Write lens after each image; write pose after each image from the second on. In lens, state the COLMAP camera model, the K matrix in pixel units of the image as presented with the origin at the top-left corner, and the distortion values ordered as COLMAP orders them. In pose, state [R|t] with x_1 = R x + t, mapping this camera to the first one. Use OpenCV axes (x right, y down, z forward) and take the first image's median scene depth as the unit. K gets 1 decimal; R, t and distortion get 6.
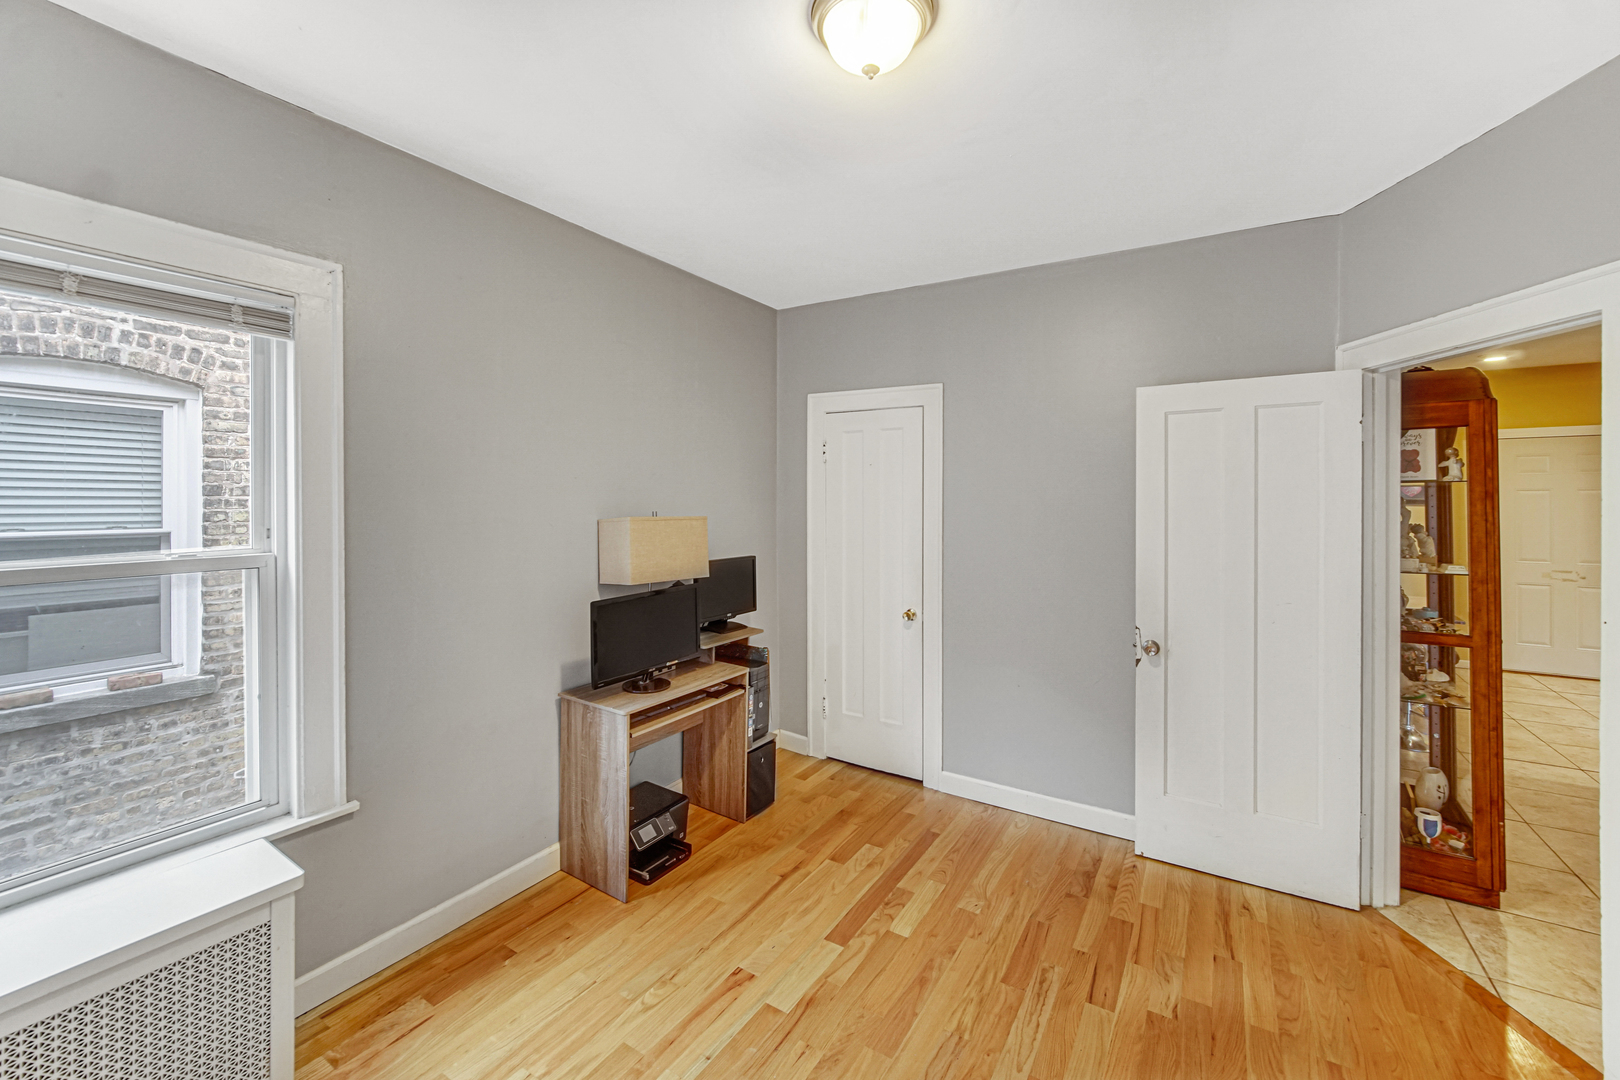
lens RADIAL K [[649.8, 0, 806.8], [0, 649.8, 505.2], [0, 0, 1]] dist [-0.001073, -0.000114]
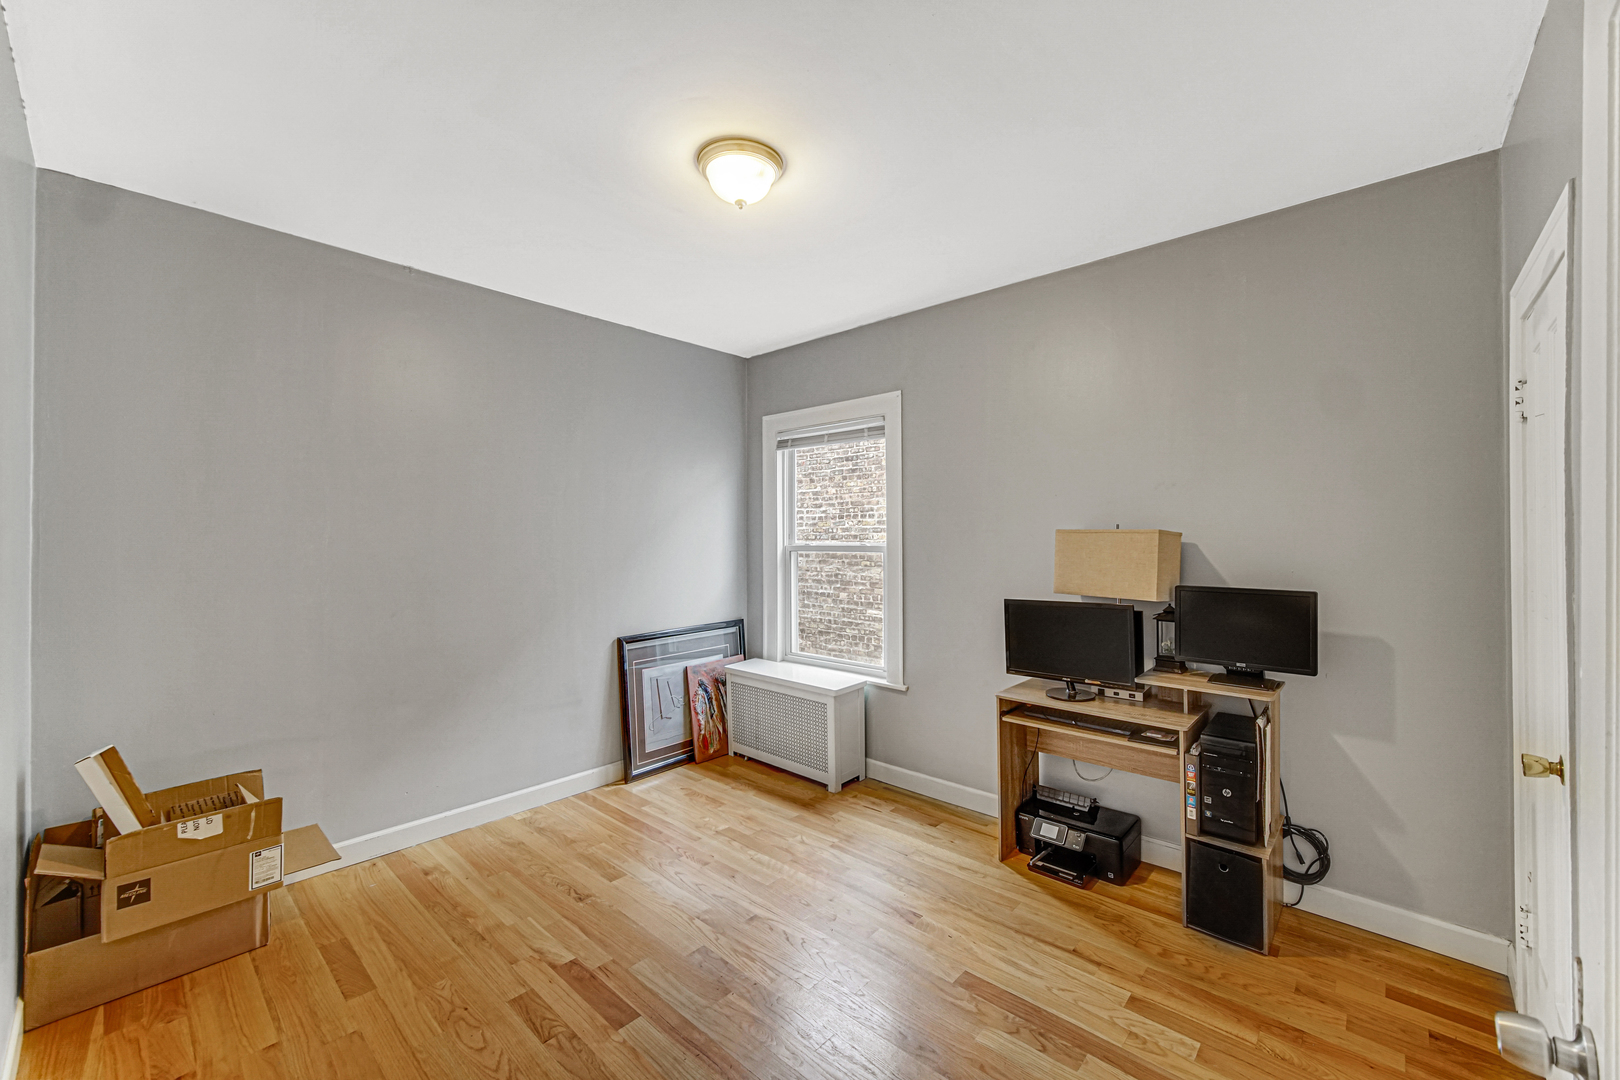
lens RADIAL K [[645.4, 0, 813.6], [0, 645.4, 526.0], [0, 0, 1]] dist [-0.002184, -0.000090]
pose [[-0.162608, -0.011188, -0.986627, 0.896321], [-0.004039, 0.999935, -0.010673, 0.027901], [0.986683, 0.002250, -0.162642, 0.839202]]
